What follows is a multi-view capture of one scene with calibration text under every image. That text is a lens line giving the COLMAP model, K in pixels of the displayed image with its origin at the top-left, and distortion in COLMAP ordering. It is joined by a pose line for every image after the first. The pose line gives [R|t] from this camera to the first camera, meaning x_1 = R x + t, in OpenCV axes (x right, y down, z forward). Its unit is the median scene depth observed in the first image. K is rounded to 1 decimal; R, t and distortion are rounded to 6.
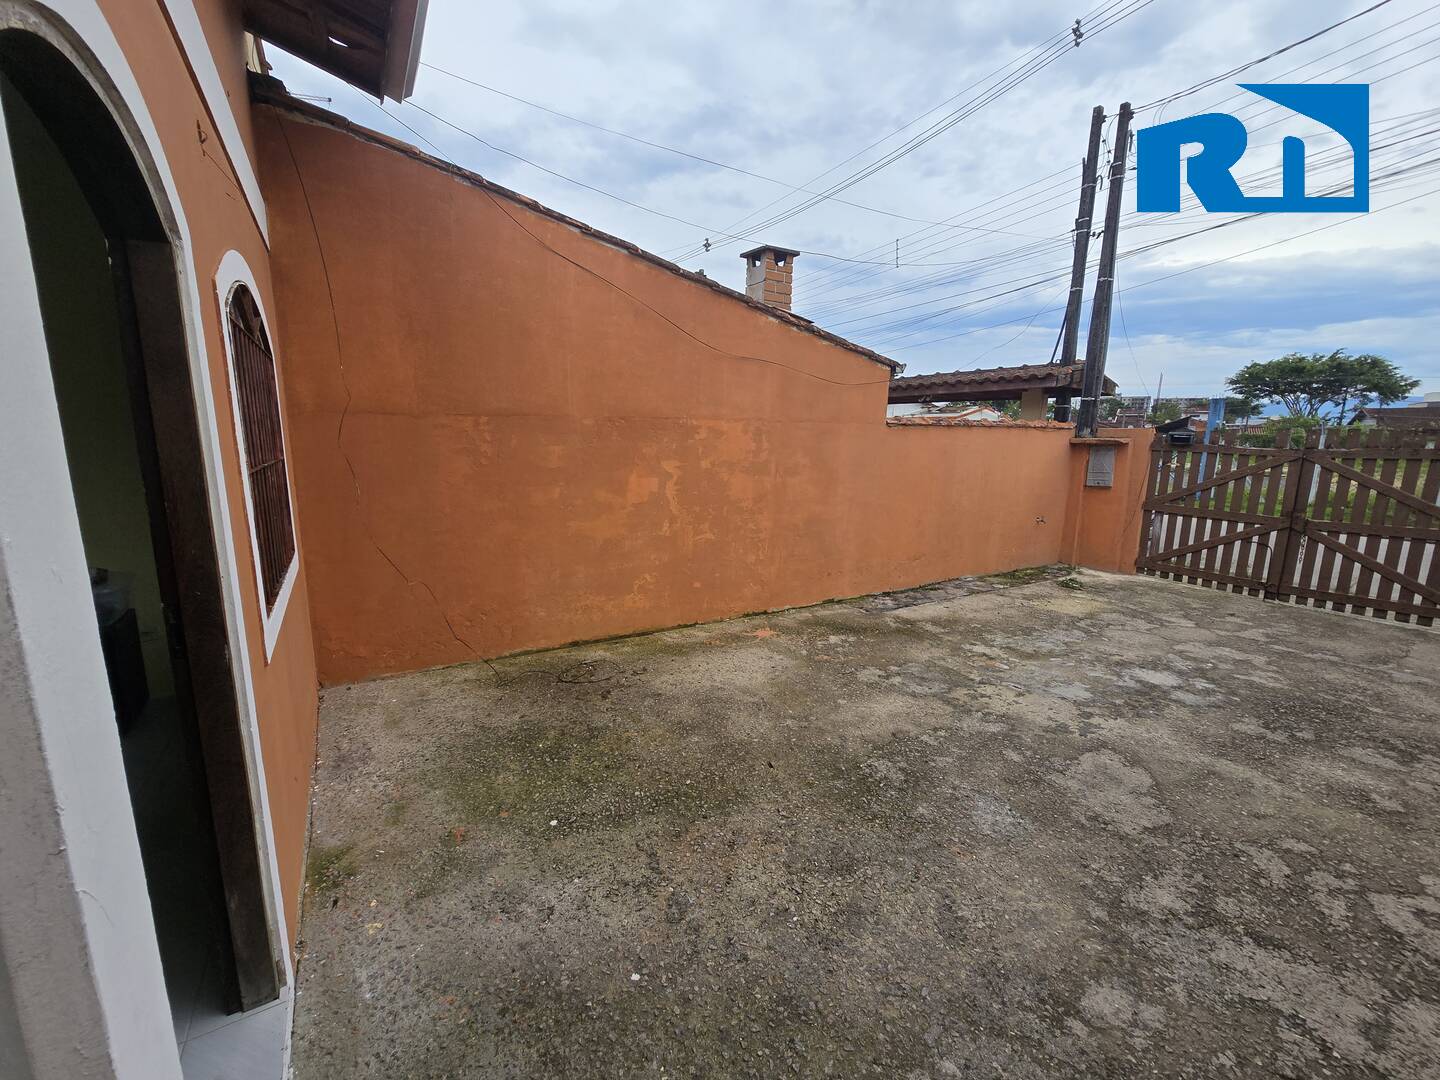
lens RADIAL K [[588.2, 0, 719.5], [0, 588.2, 533.3], [0, 0, 1]] dist [-0.001771, -0.000345]
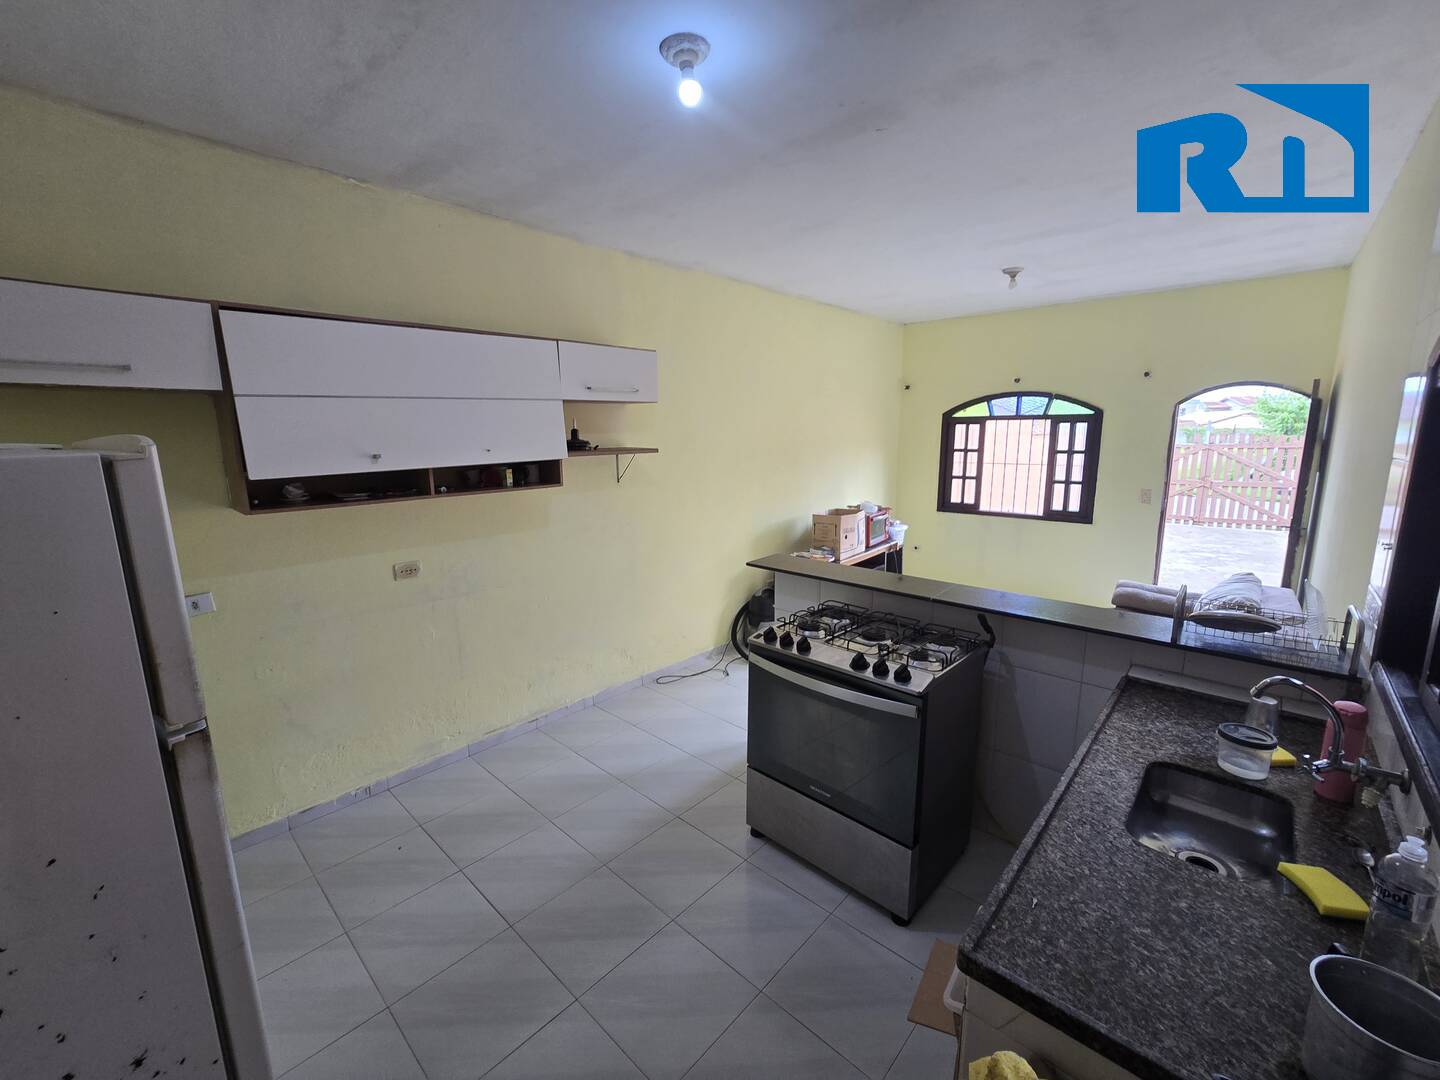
lens RADIAL K [[588.2, 0, 723.3], [0, 588.2, 532.6], [0, 0, 1]] dist [-0.001771, -0.000345]
pose [[0.963778, -0.063554, 0.259022, -1.411375], [0.063874, 0.997932, 0.007189, 0.039098], [-0.258943, 0.009616, 0.965845, -0.576485]]
